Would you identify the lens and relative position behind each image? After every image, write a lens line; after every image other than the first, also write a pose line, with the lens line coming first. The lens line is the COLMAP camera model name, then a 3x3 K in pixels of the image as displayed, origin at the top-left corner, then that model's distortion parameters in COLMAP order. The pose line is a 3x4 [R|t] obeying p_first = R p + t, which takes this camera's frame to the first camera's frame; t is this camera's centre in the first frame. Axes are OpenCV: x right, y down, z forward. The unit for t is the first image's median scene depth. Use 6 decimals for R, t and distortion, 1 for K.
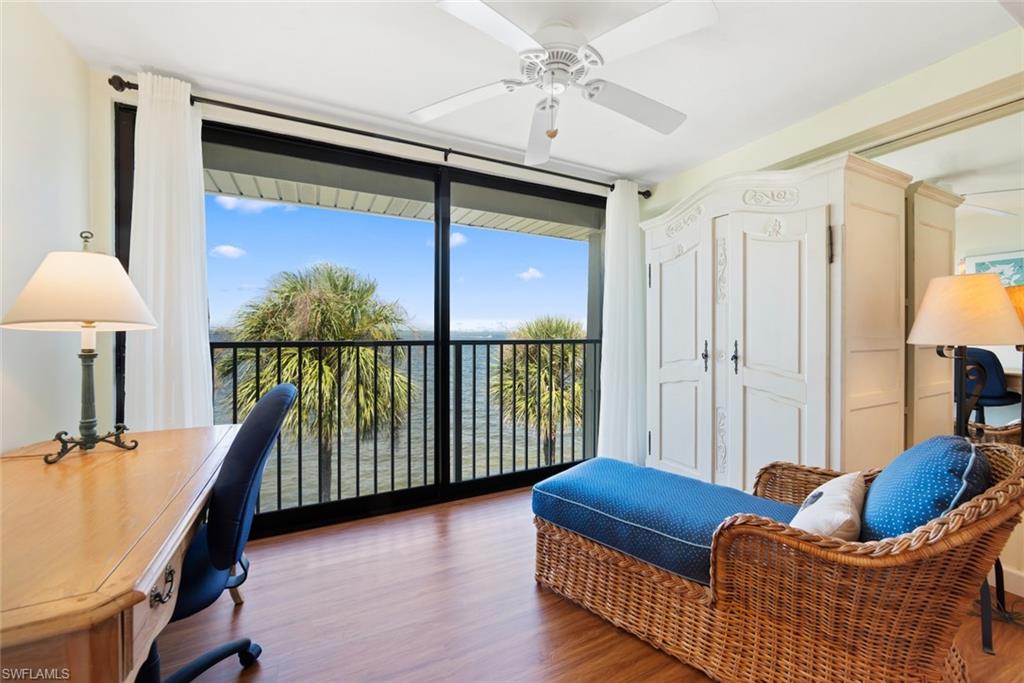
lens RADIAL K [[408.2, 0, 520.5], [0, 408.2, 333.5], [0, 0, 1]] dist [0.000366, 0.000018]
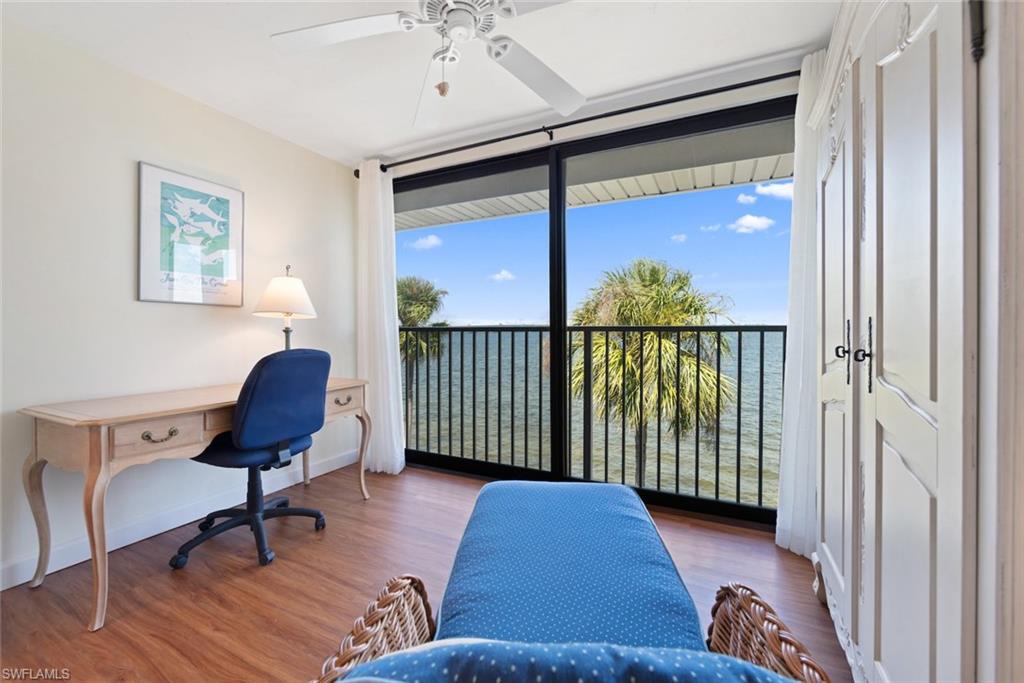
lens RADIAL K [[414.8, 0, 514.1], [0, 414.8, 336.6], [0, 0, 1]] dist [0.011492, 0.000015]
pose [[0.597354, 0.013418, -0.801866, 0.548957], [0.001647, 0.999837, 0.017957, 0.022772], [0.801976, -0.012048, 0.597234, 0.335181]]
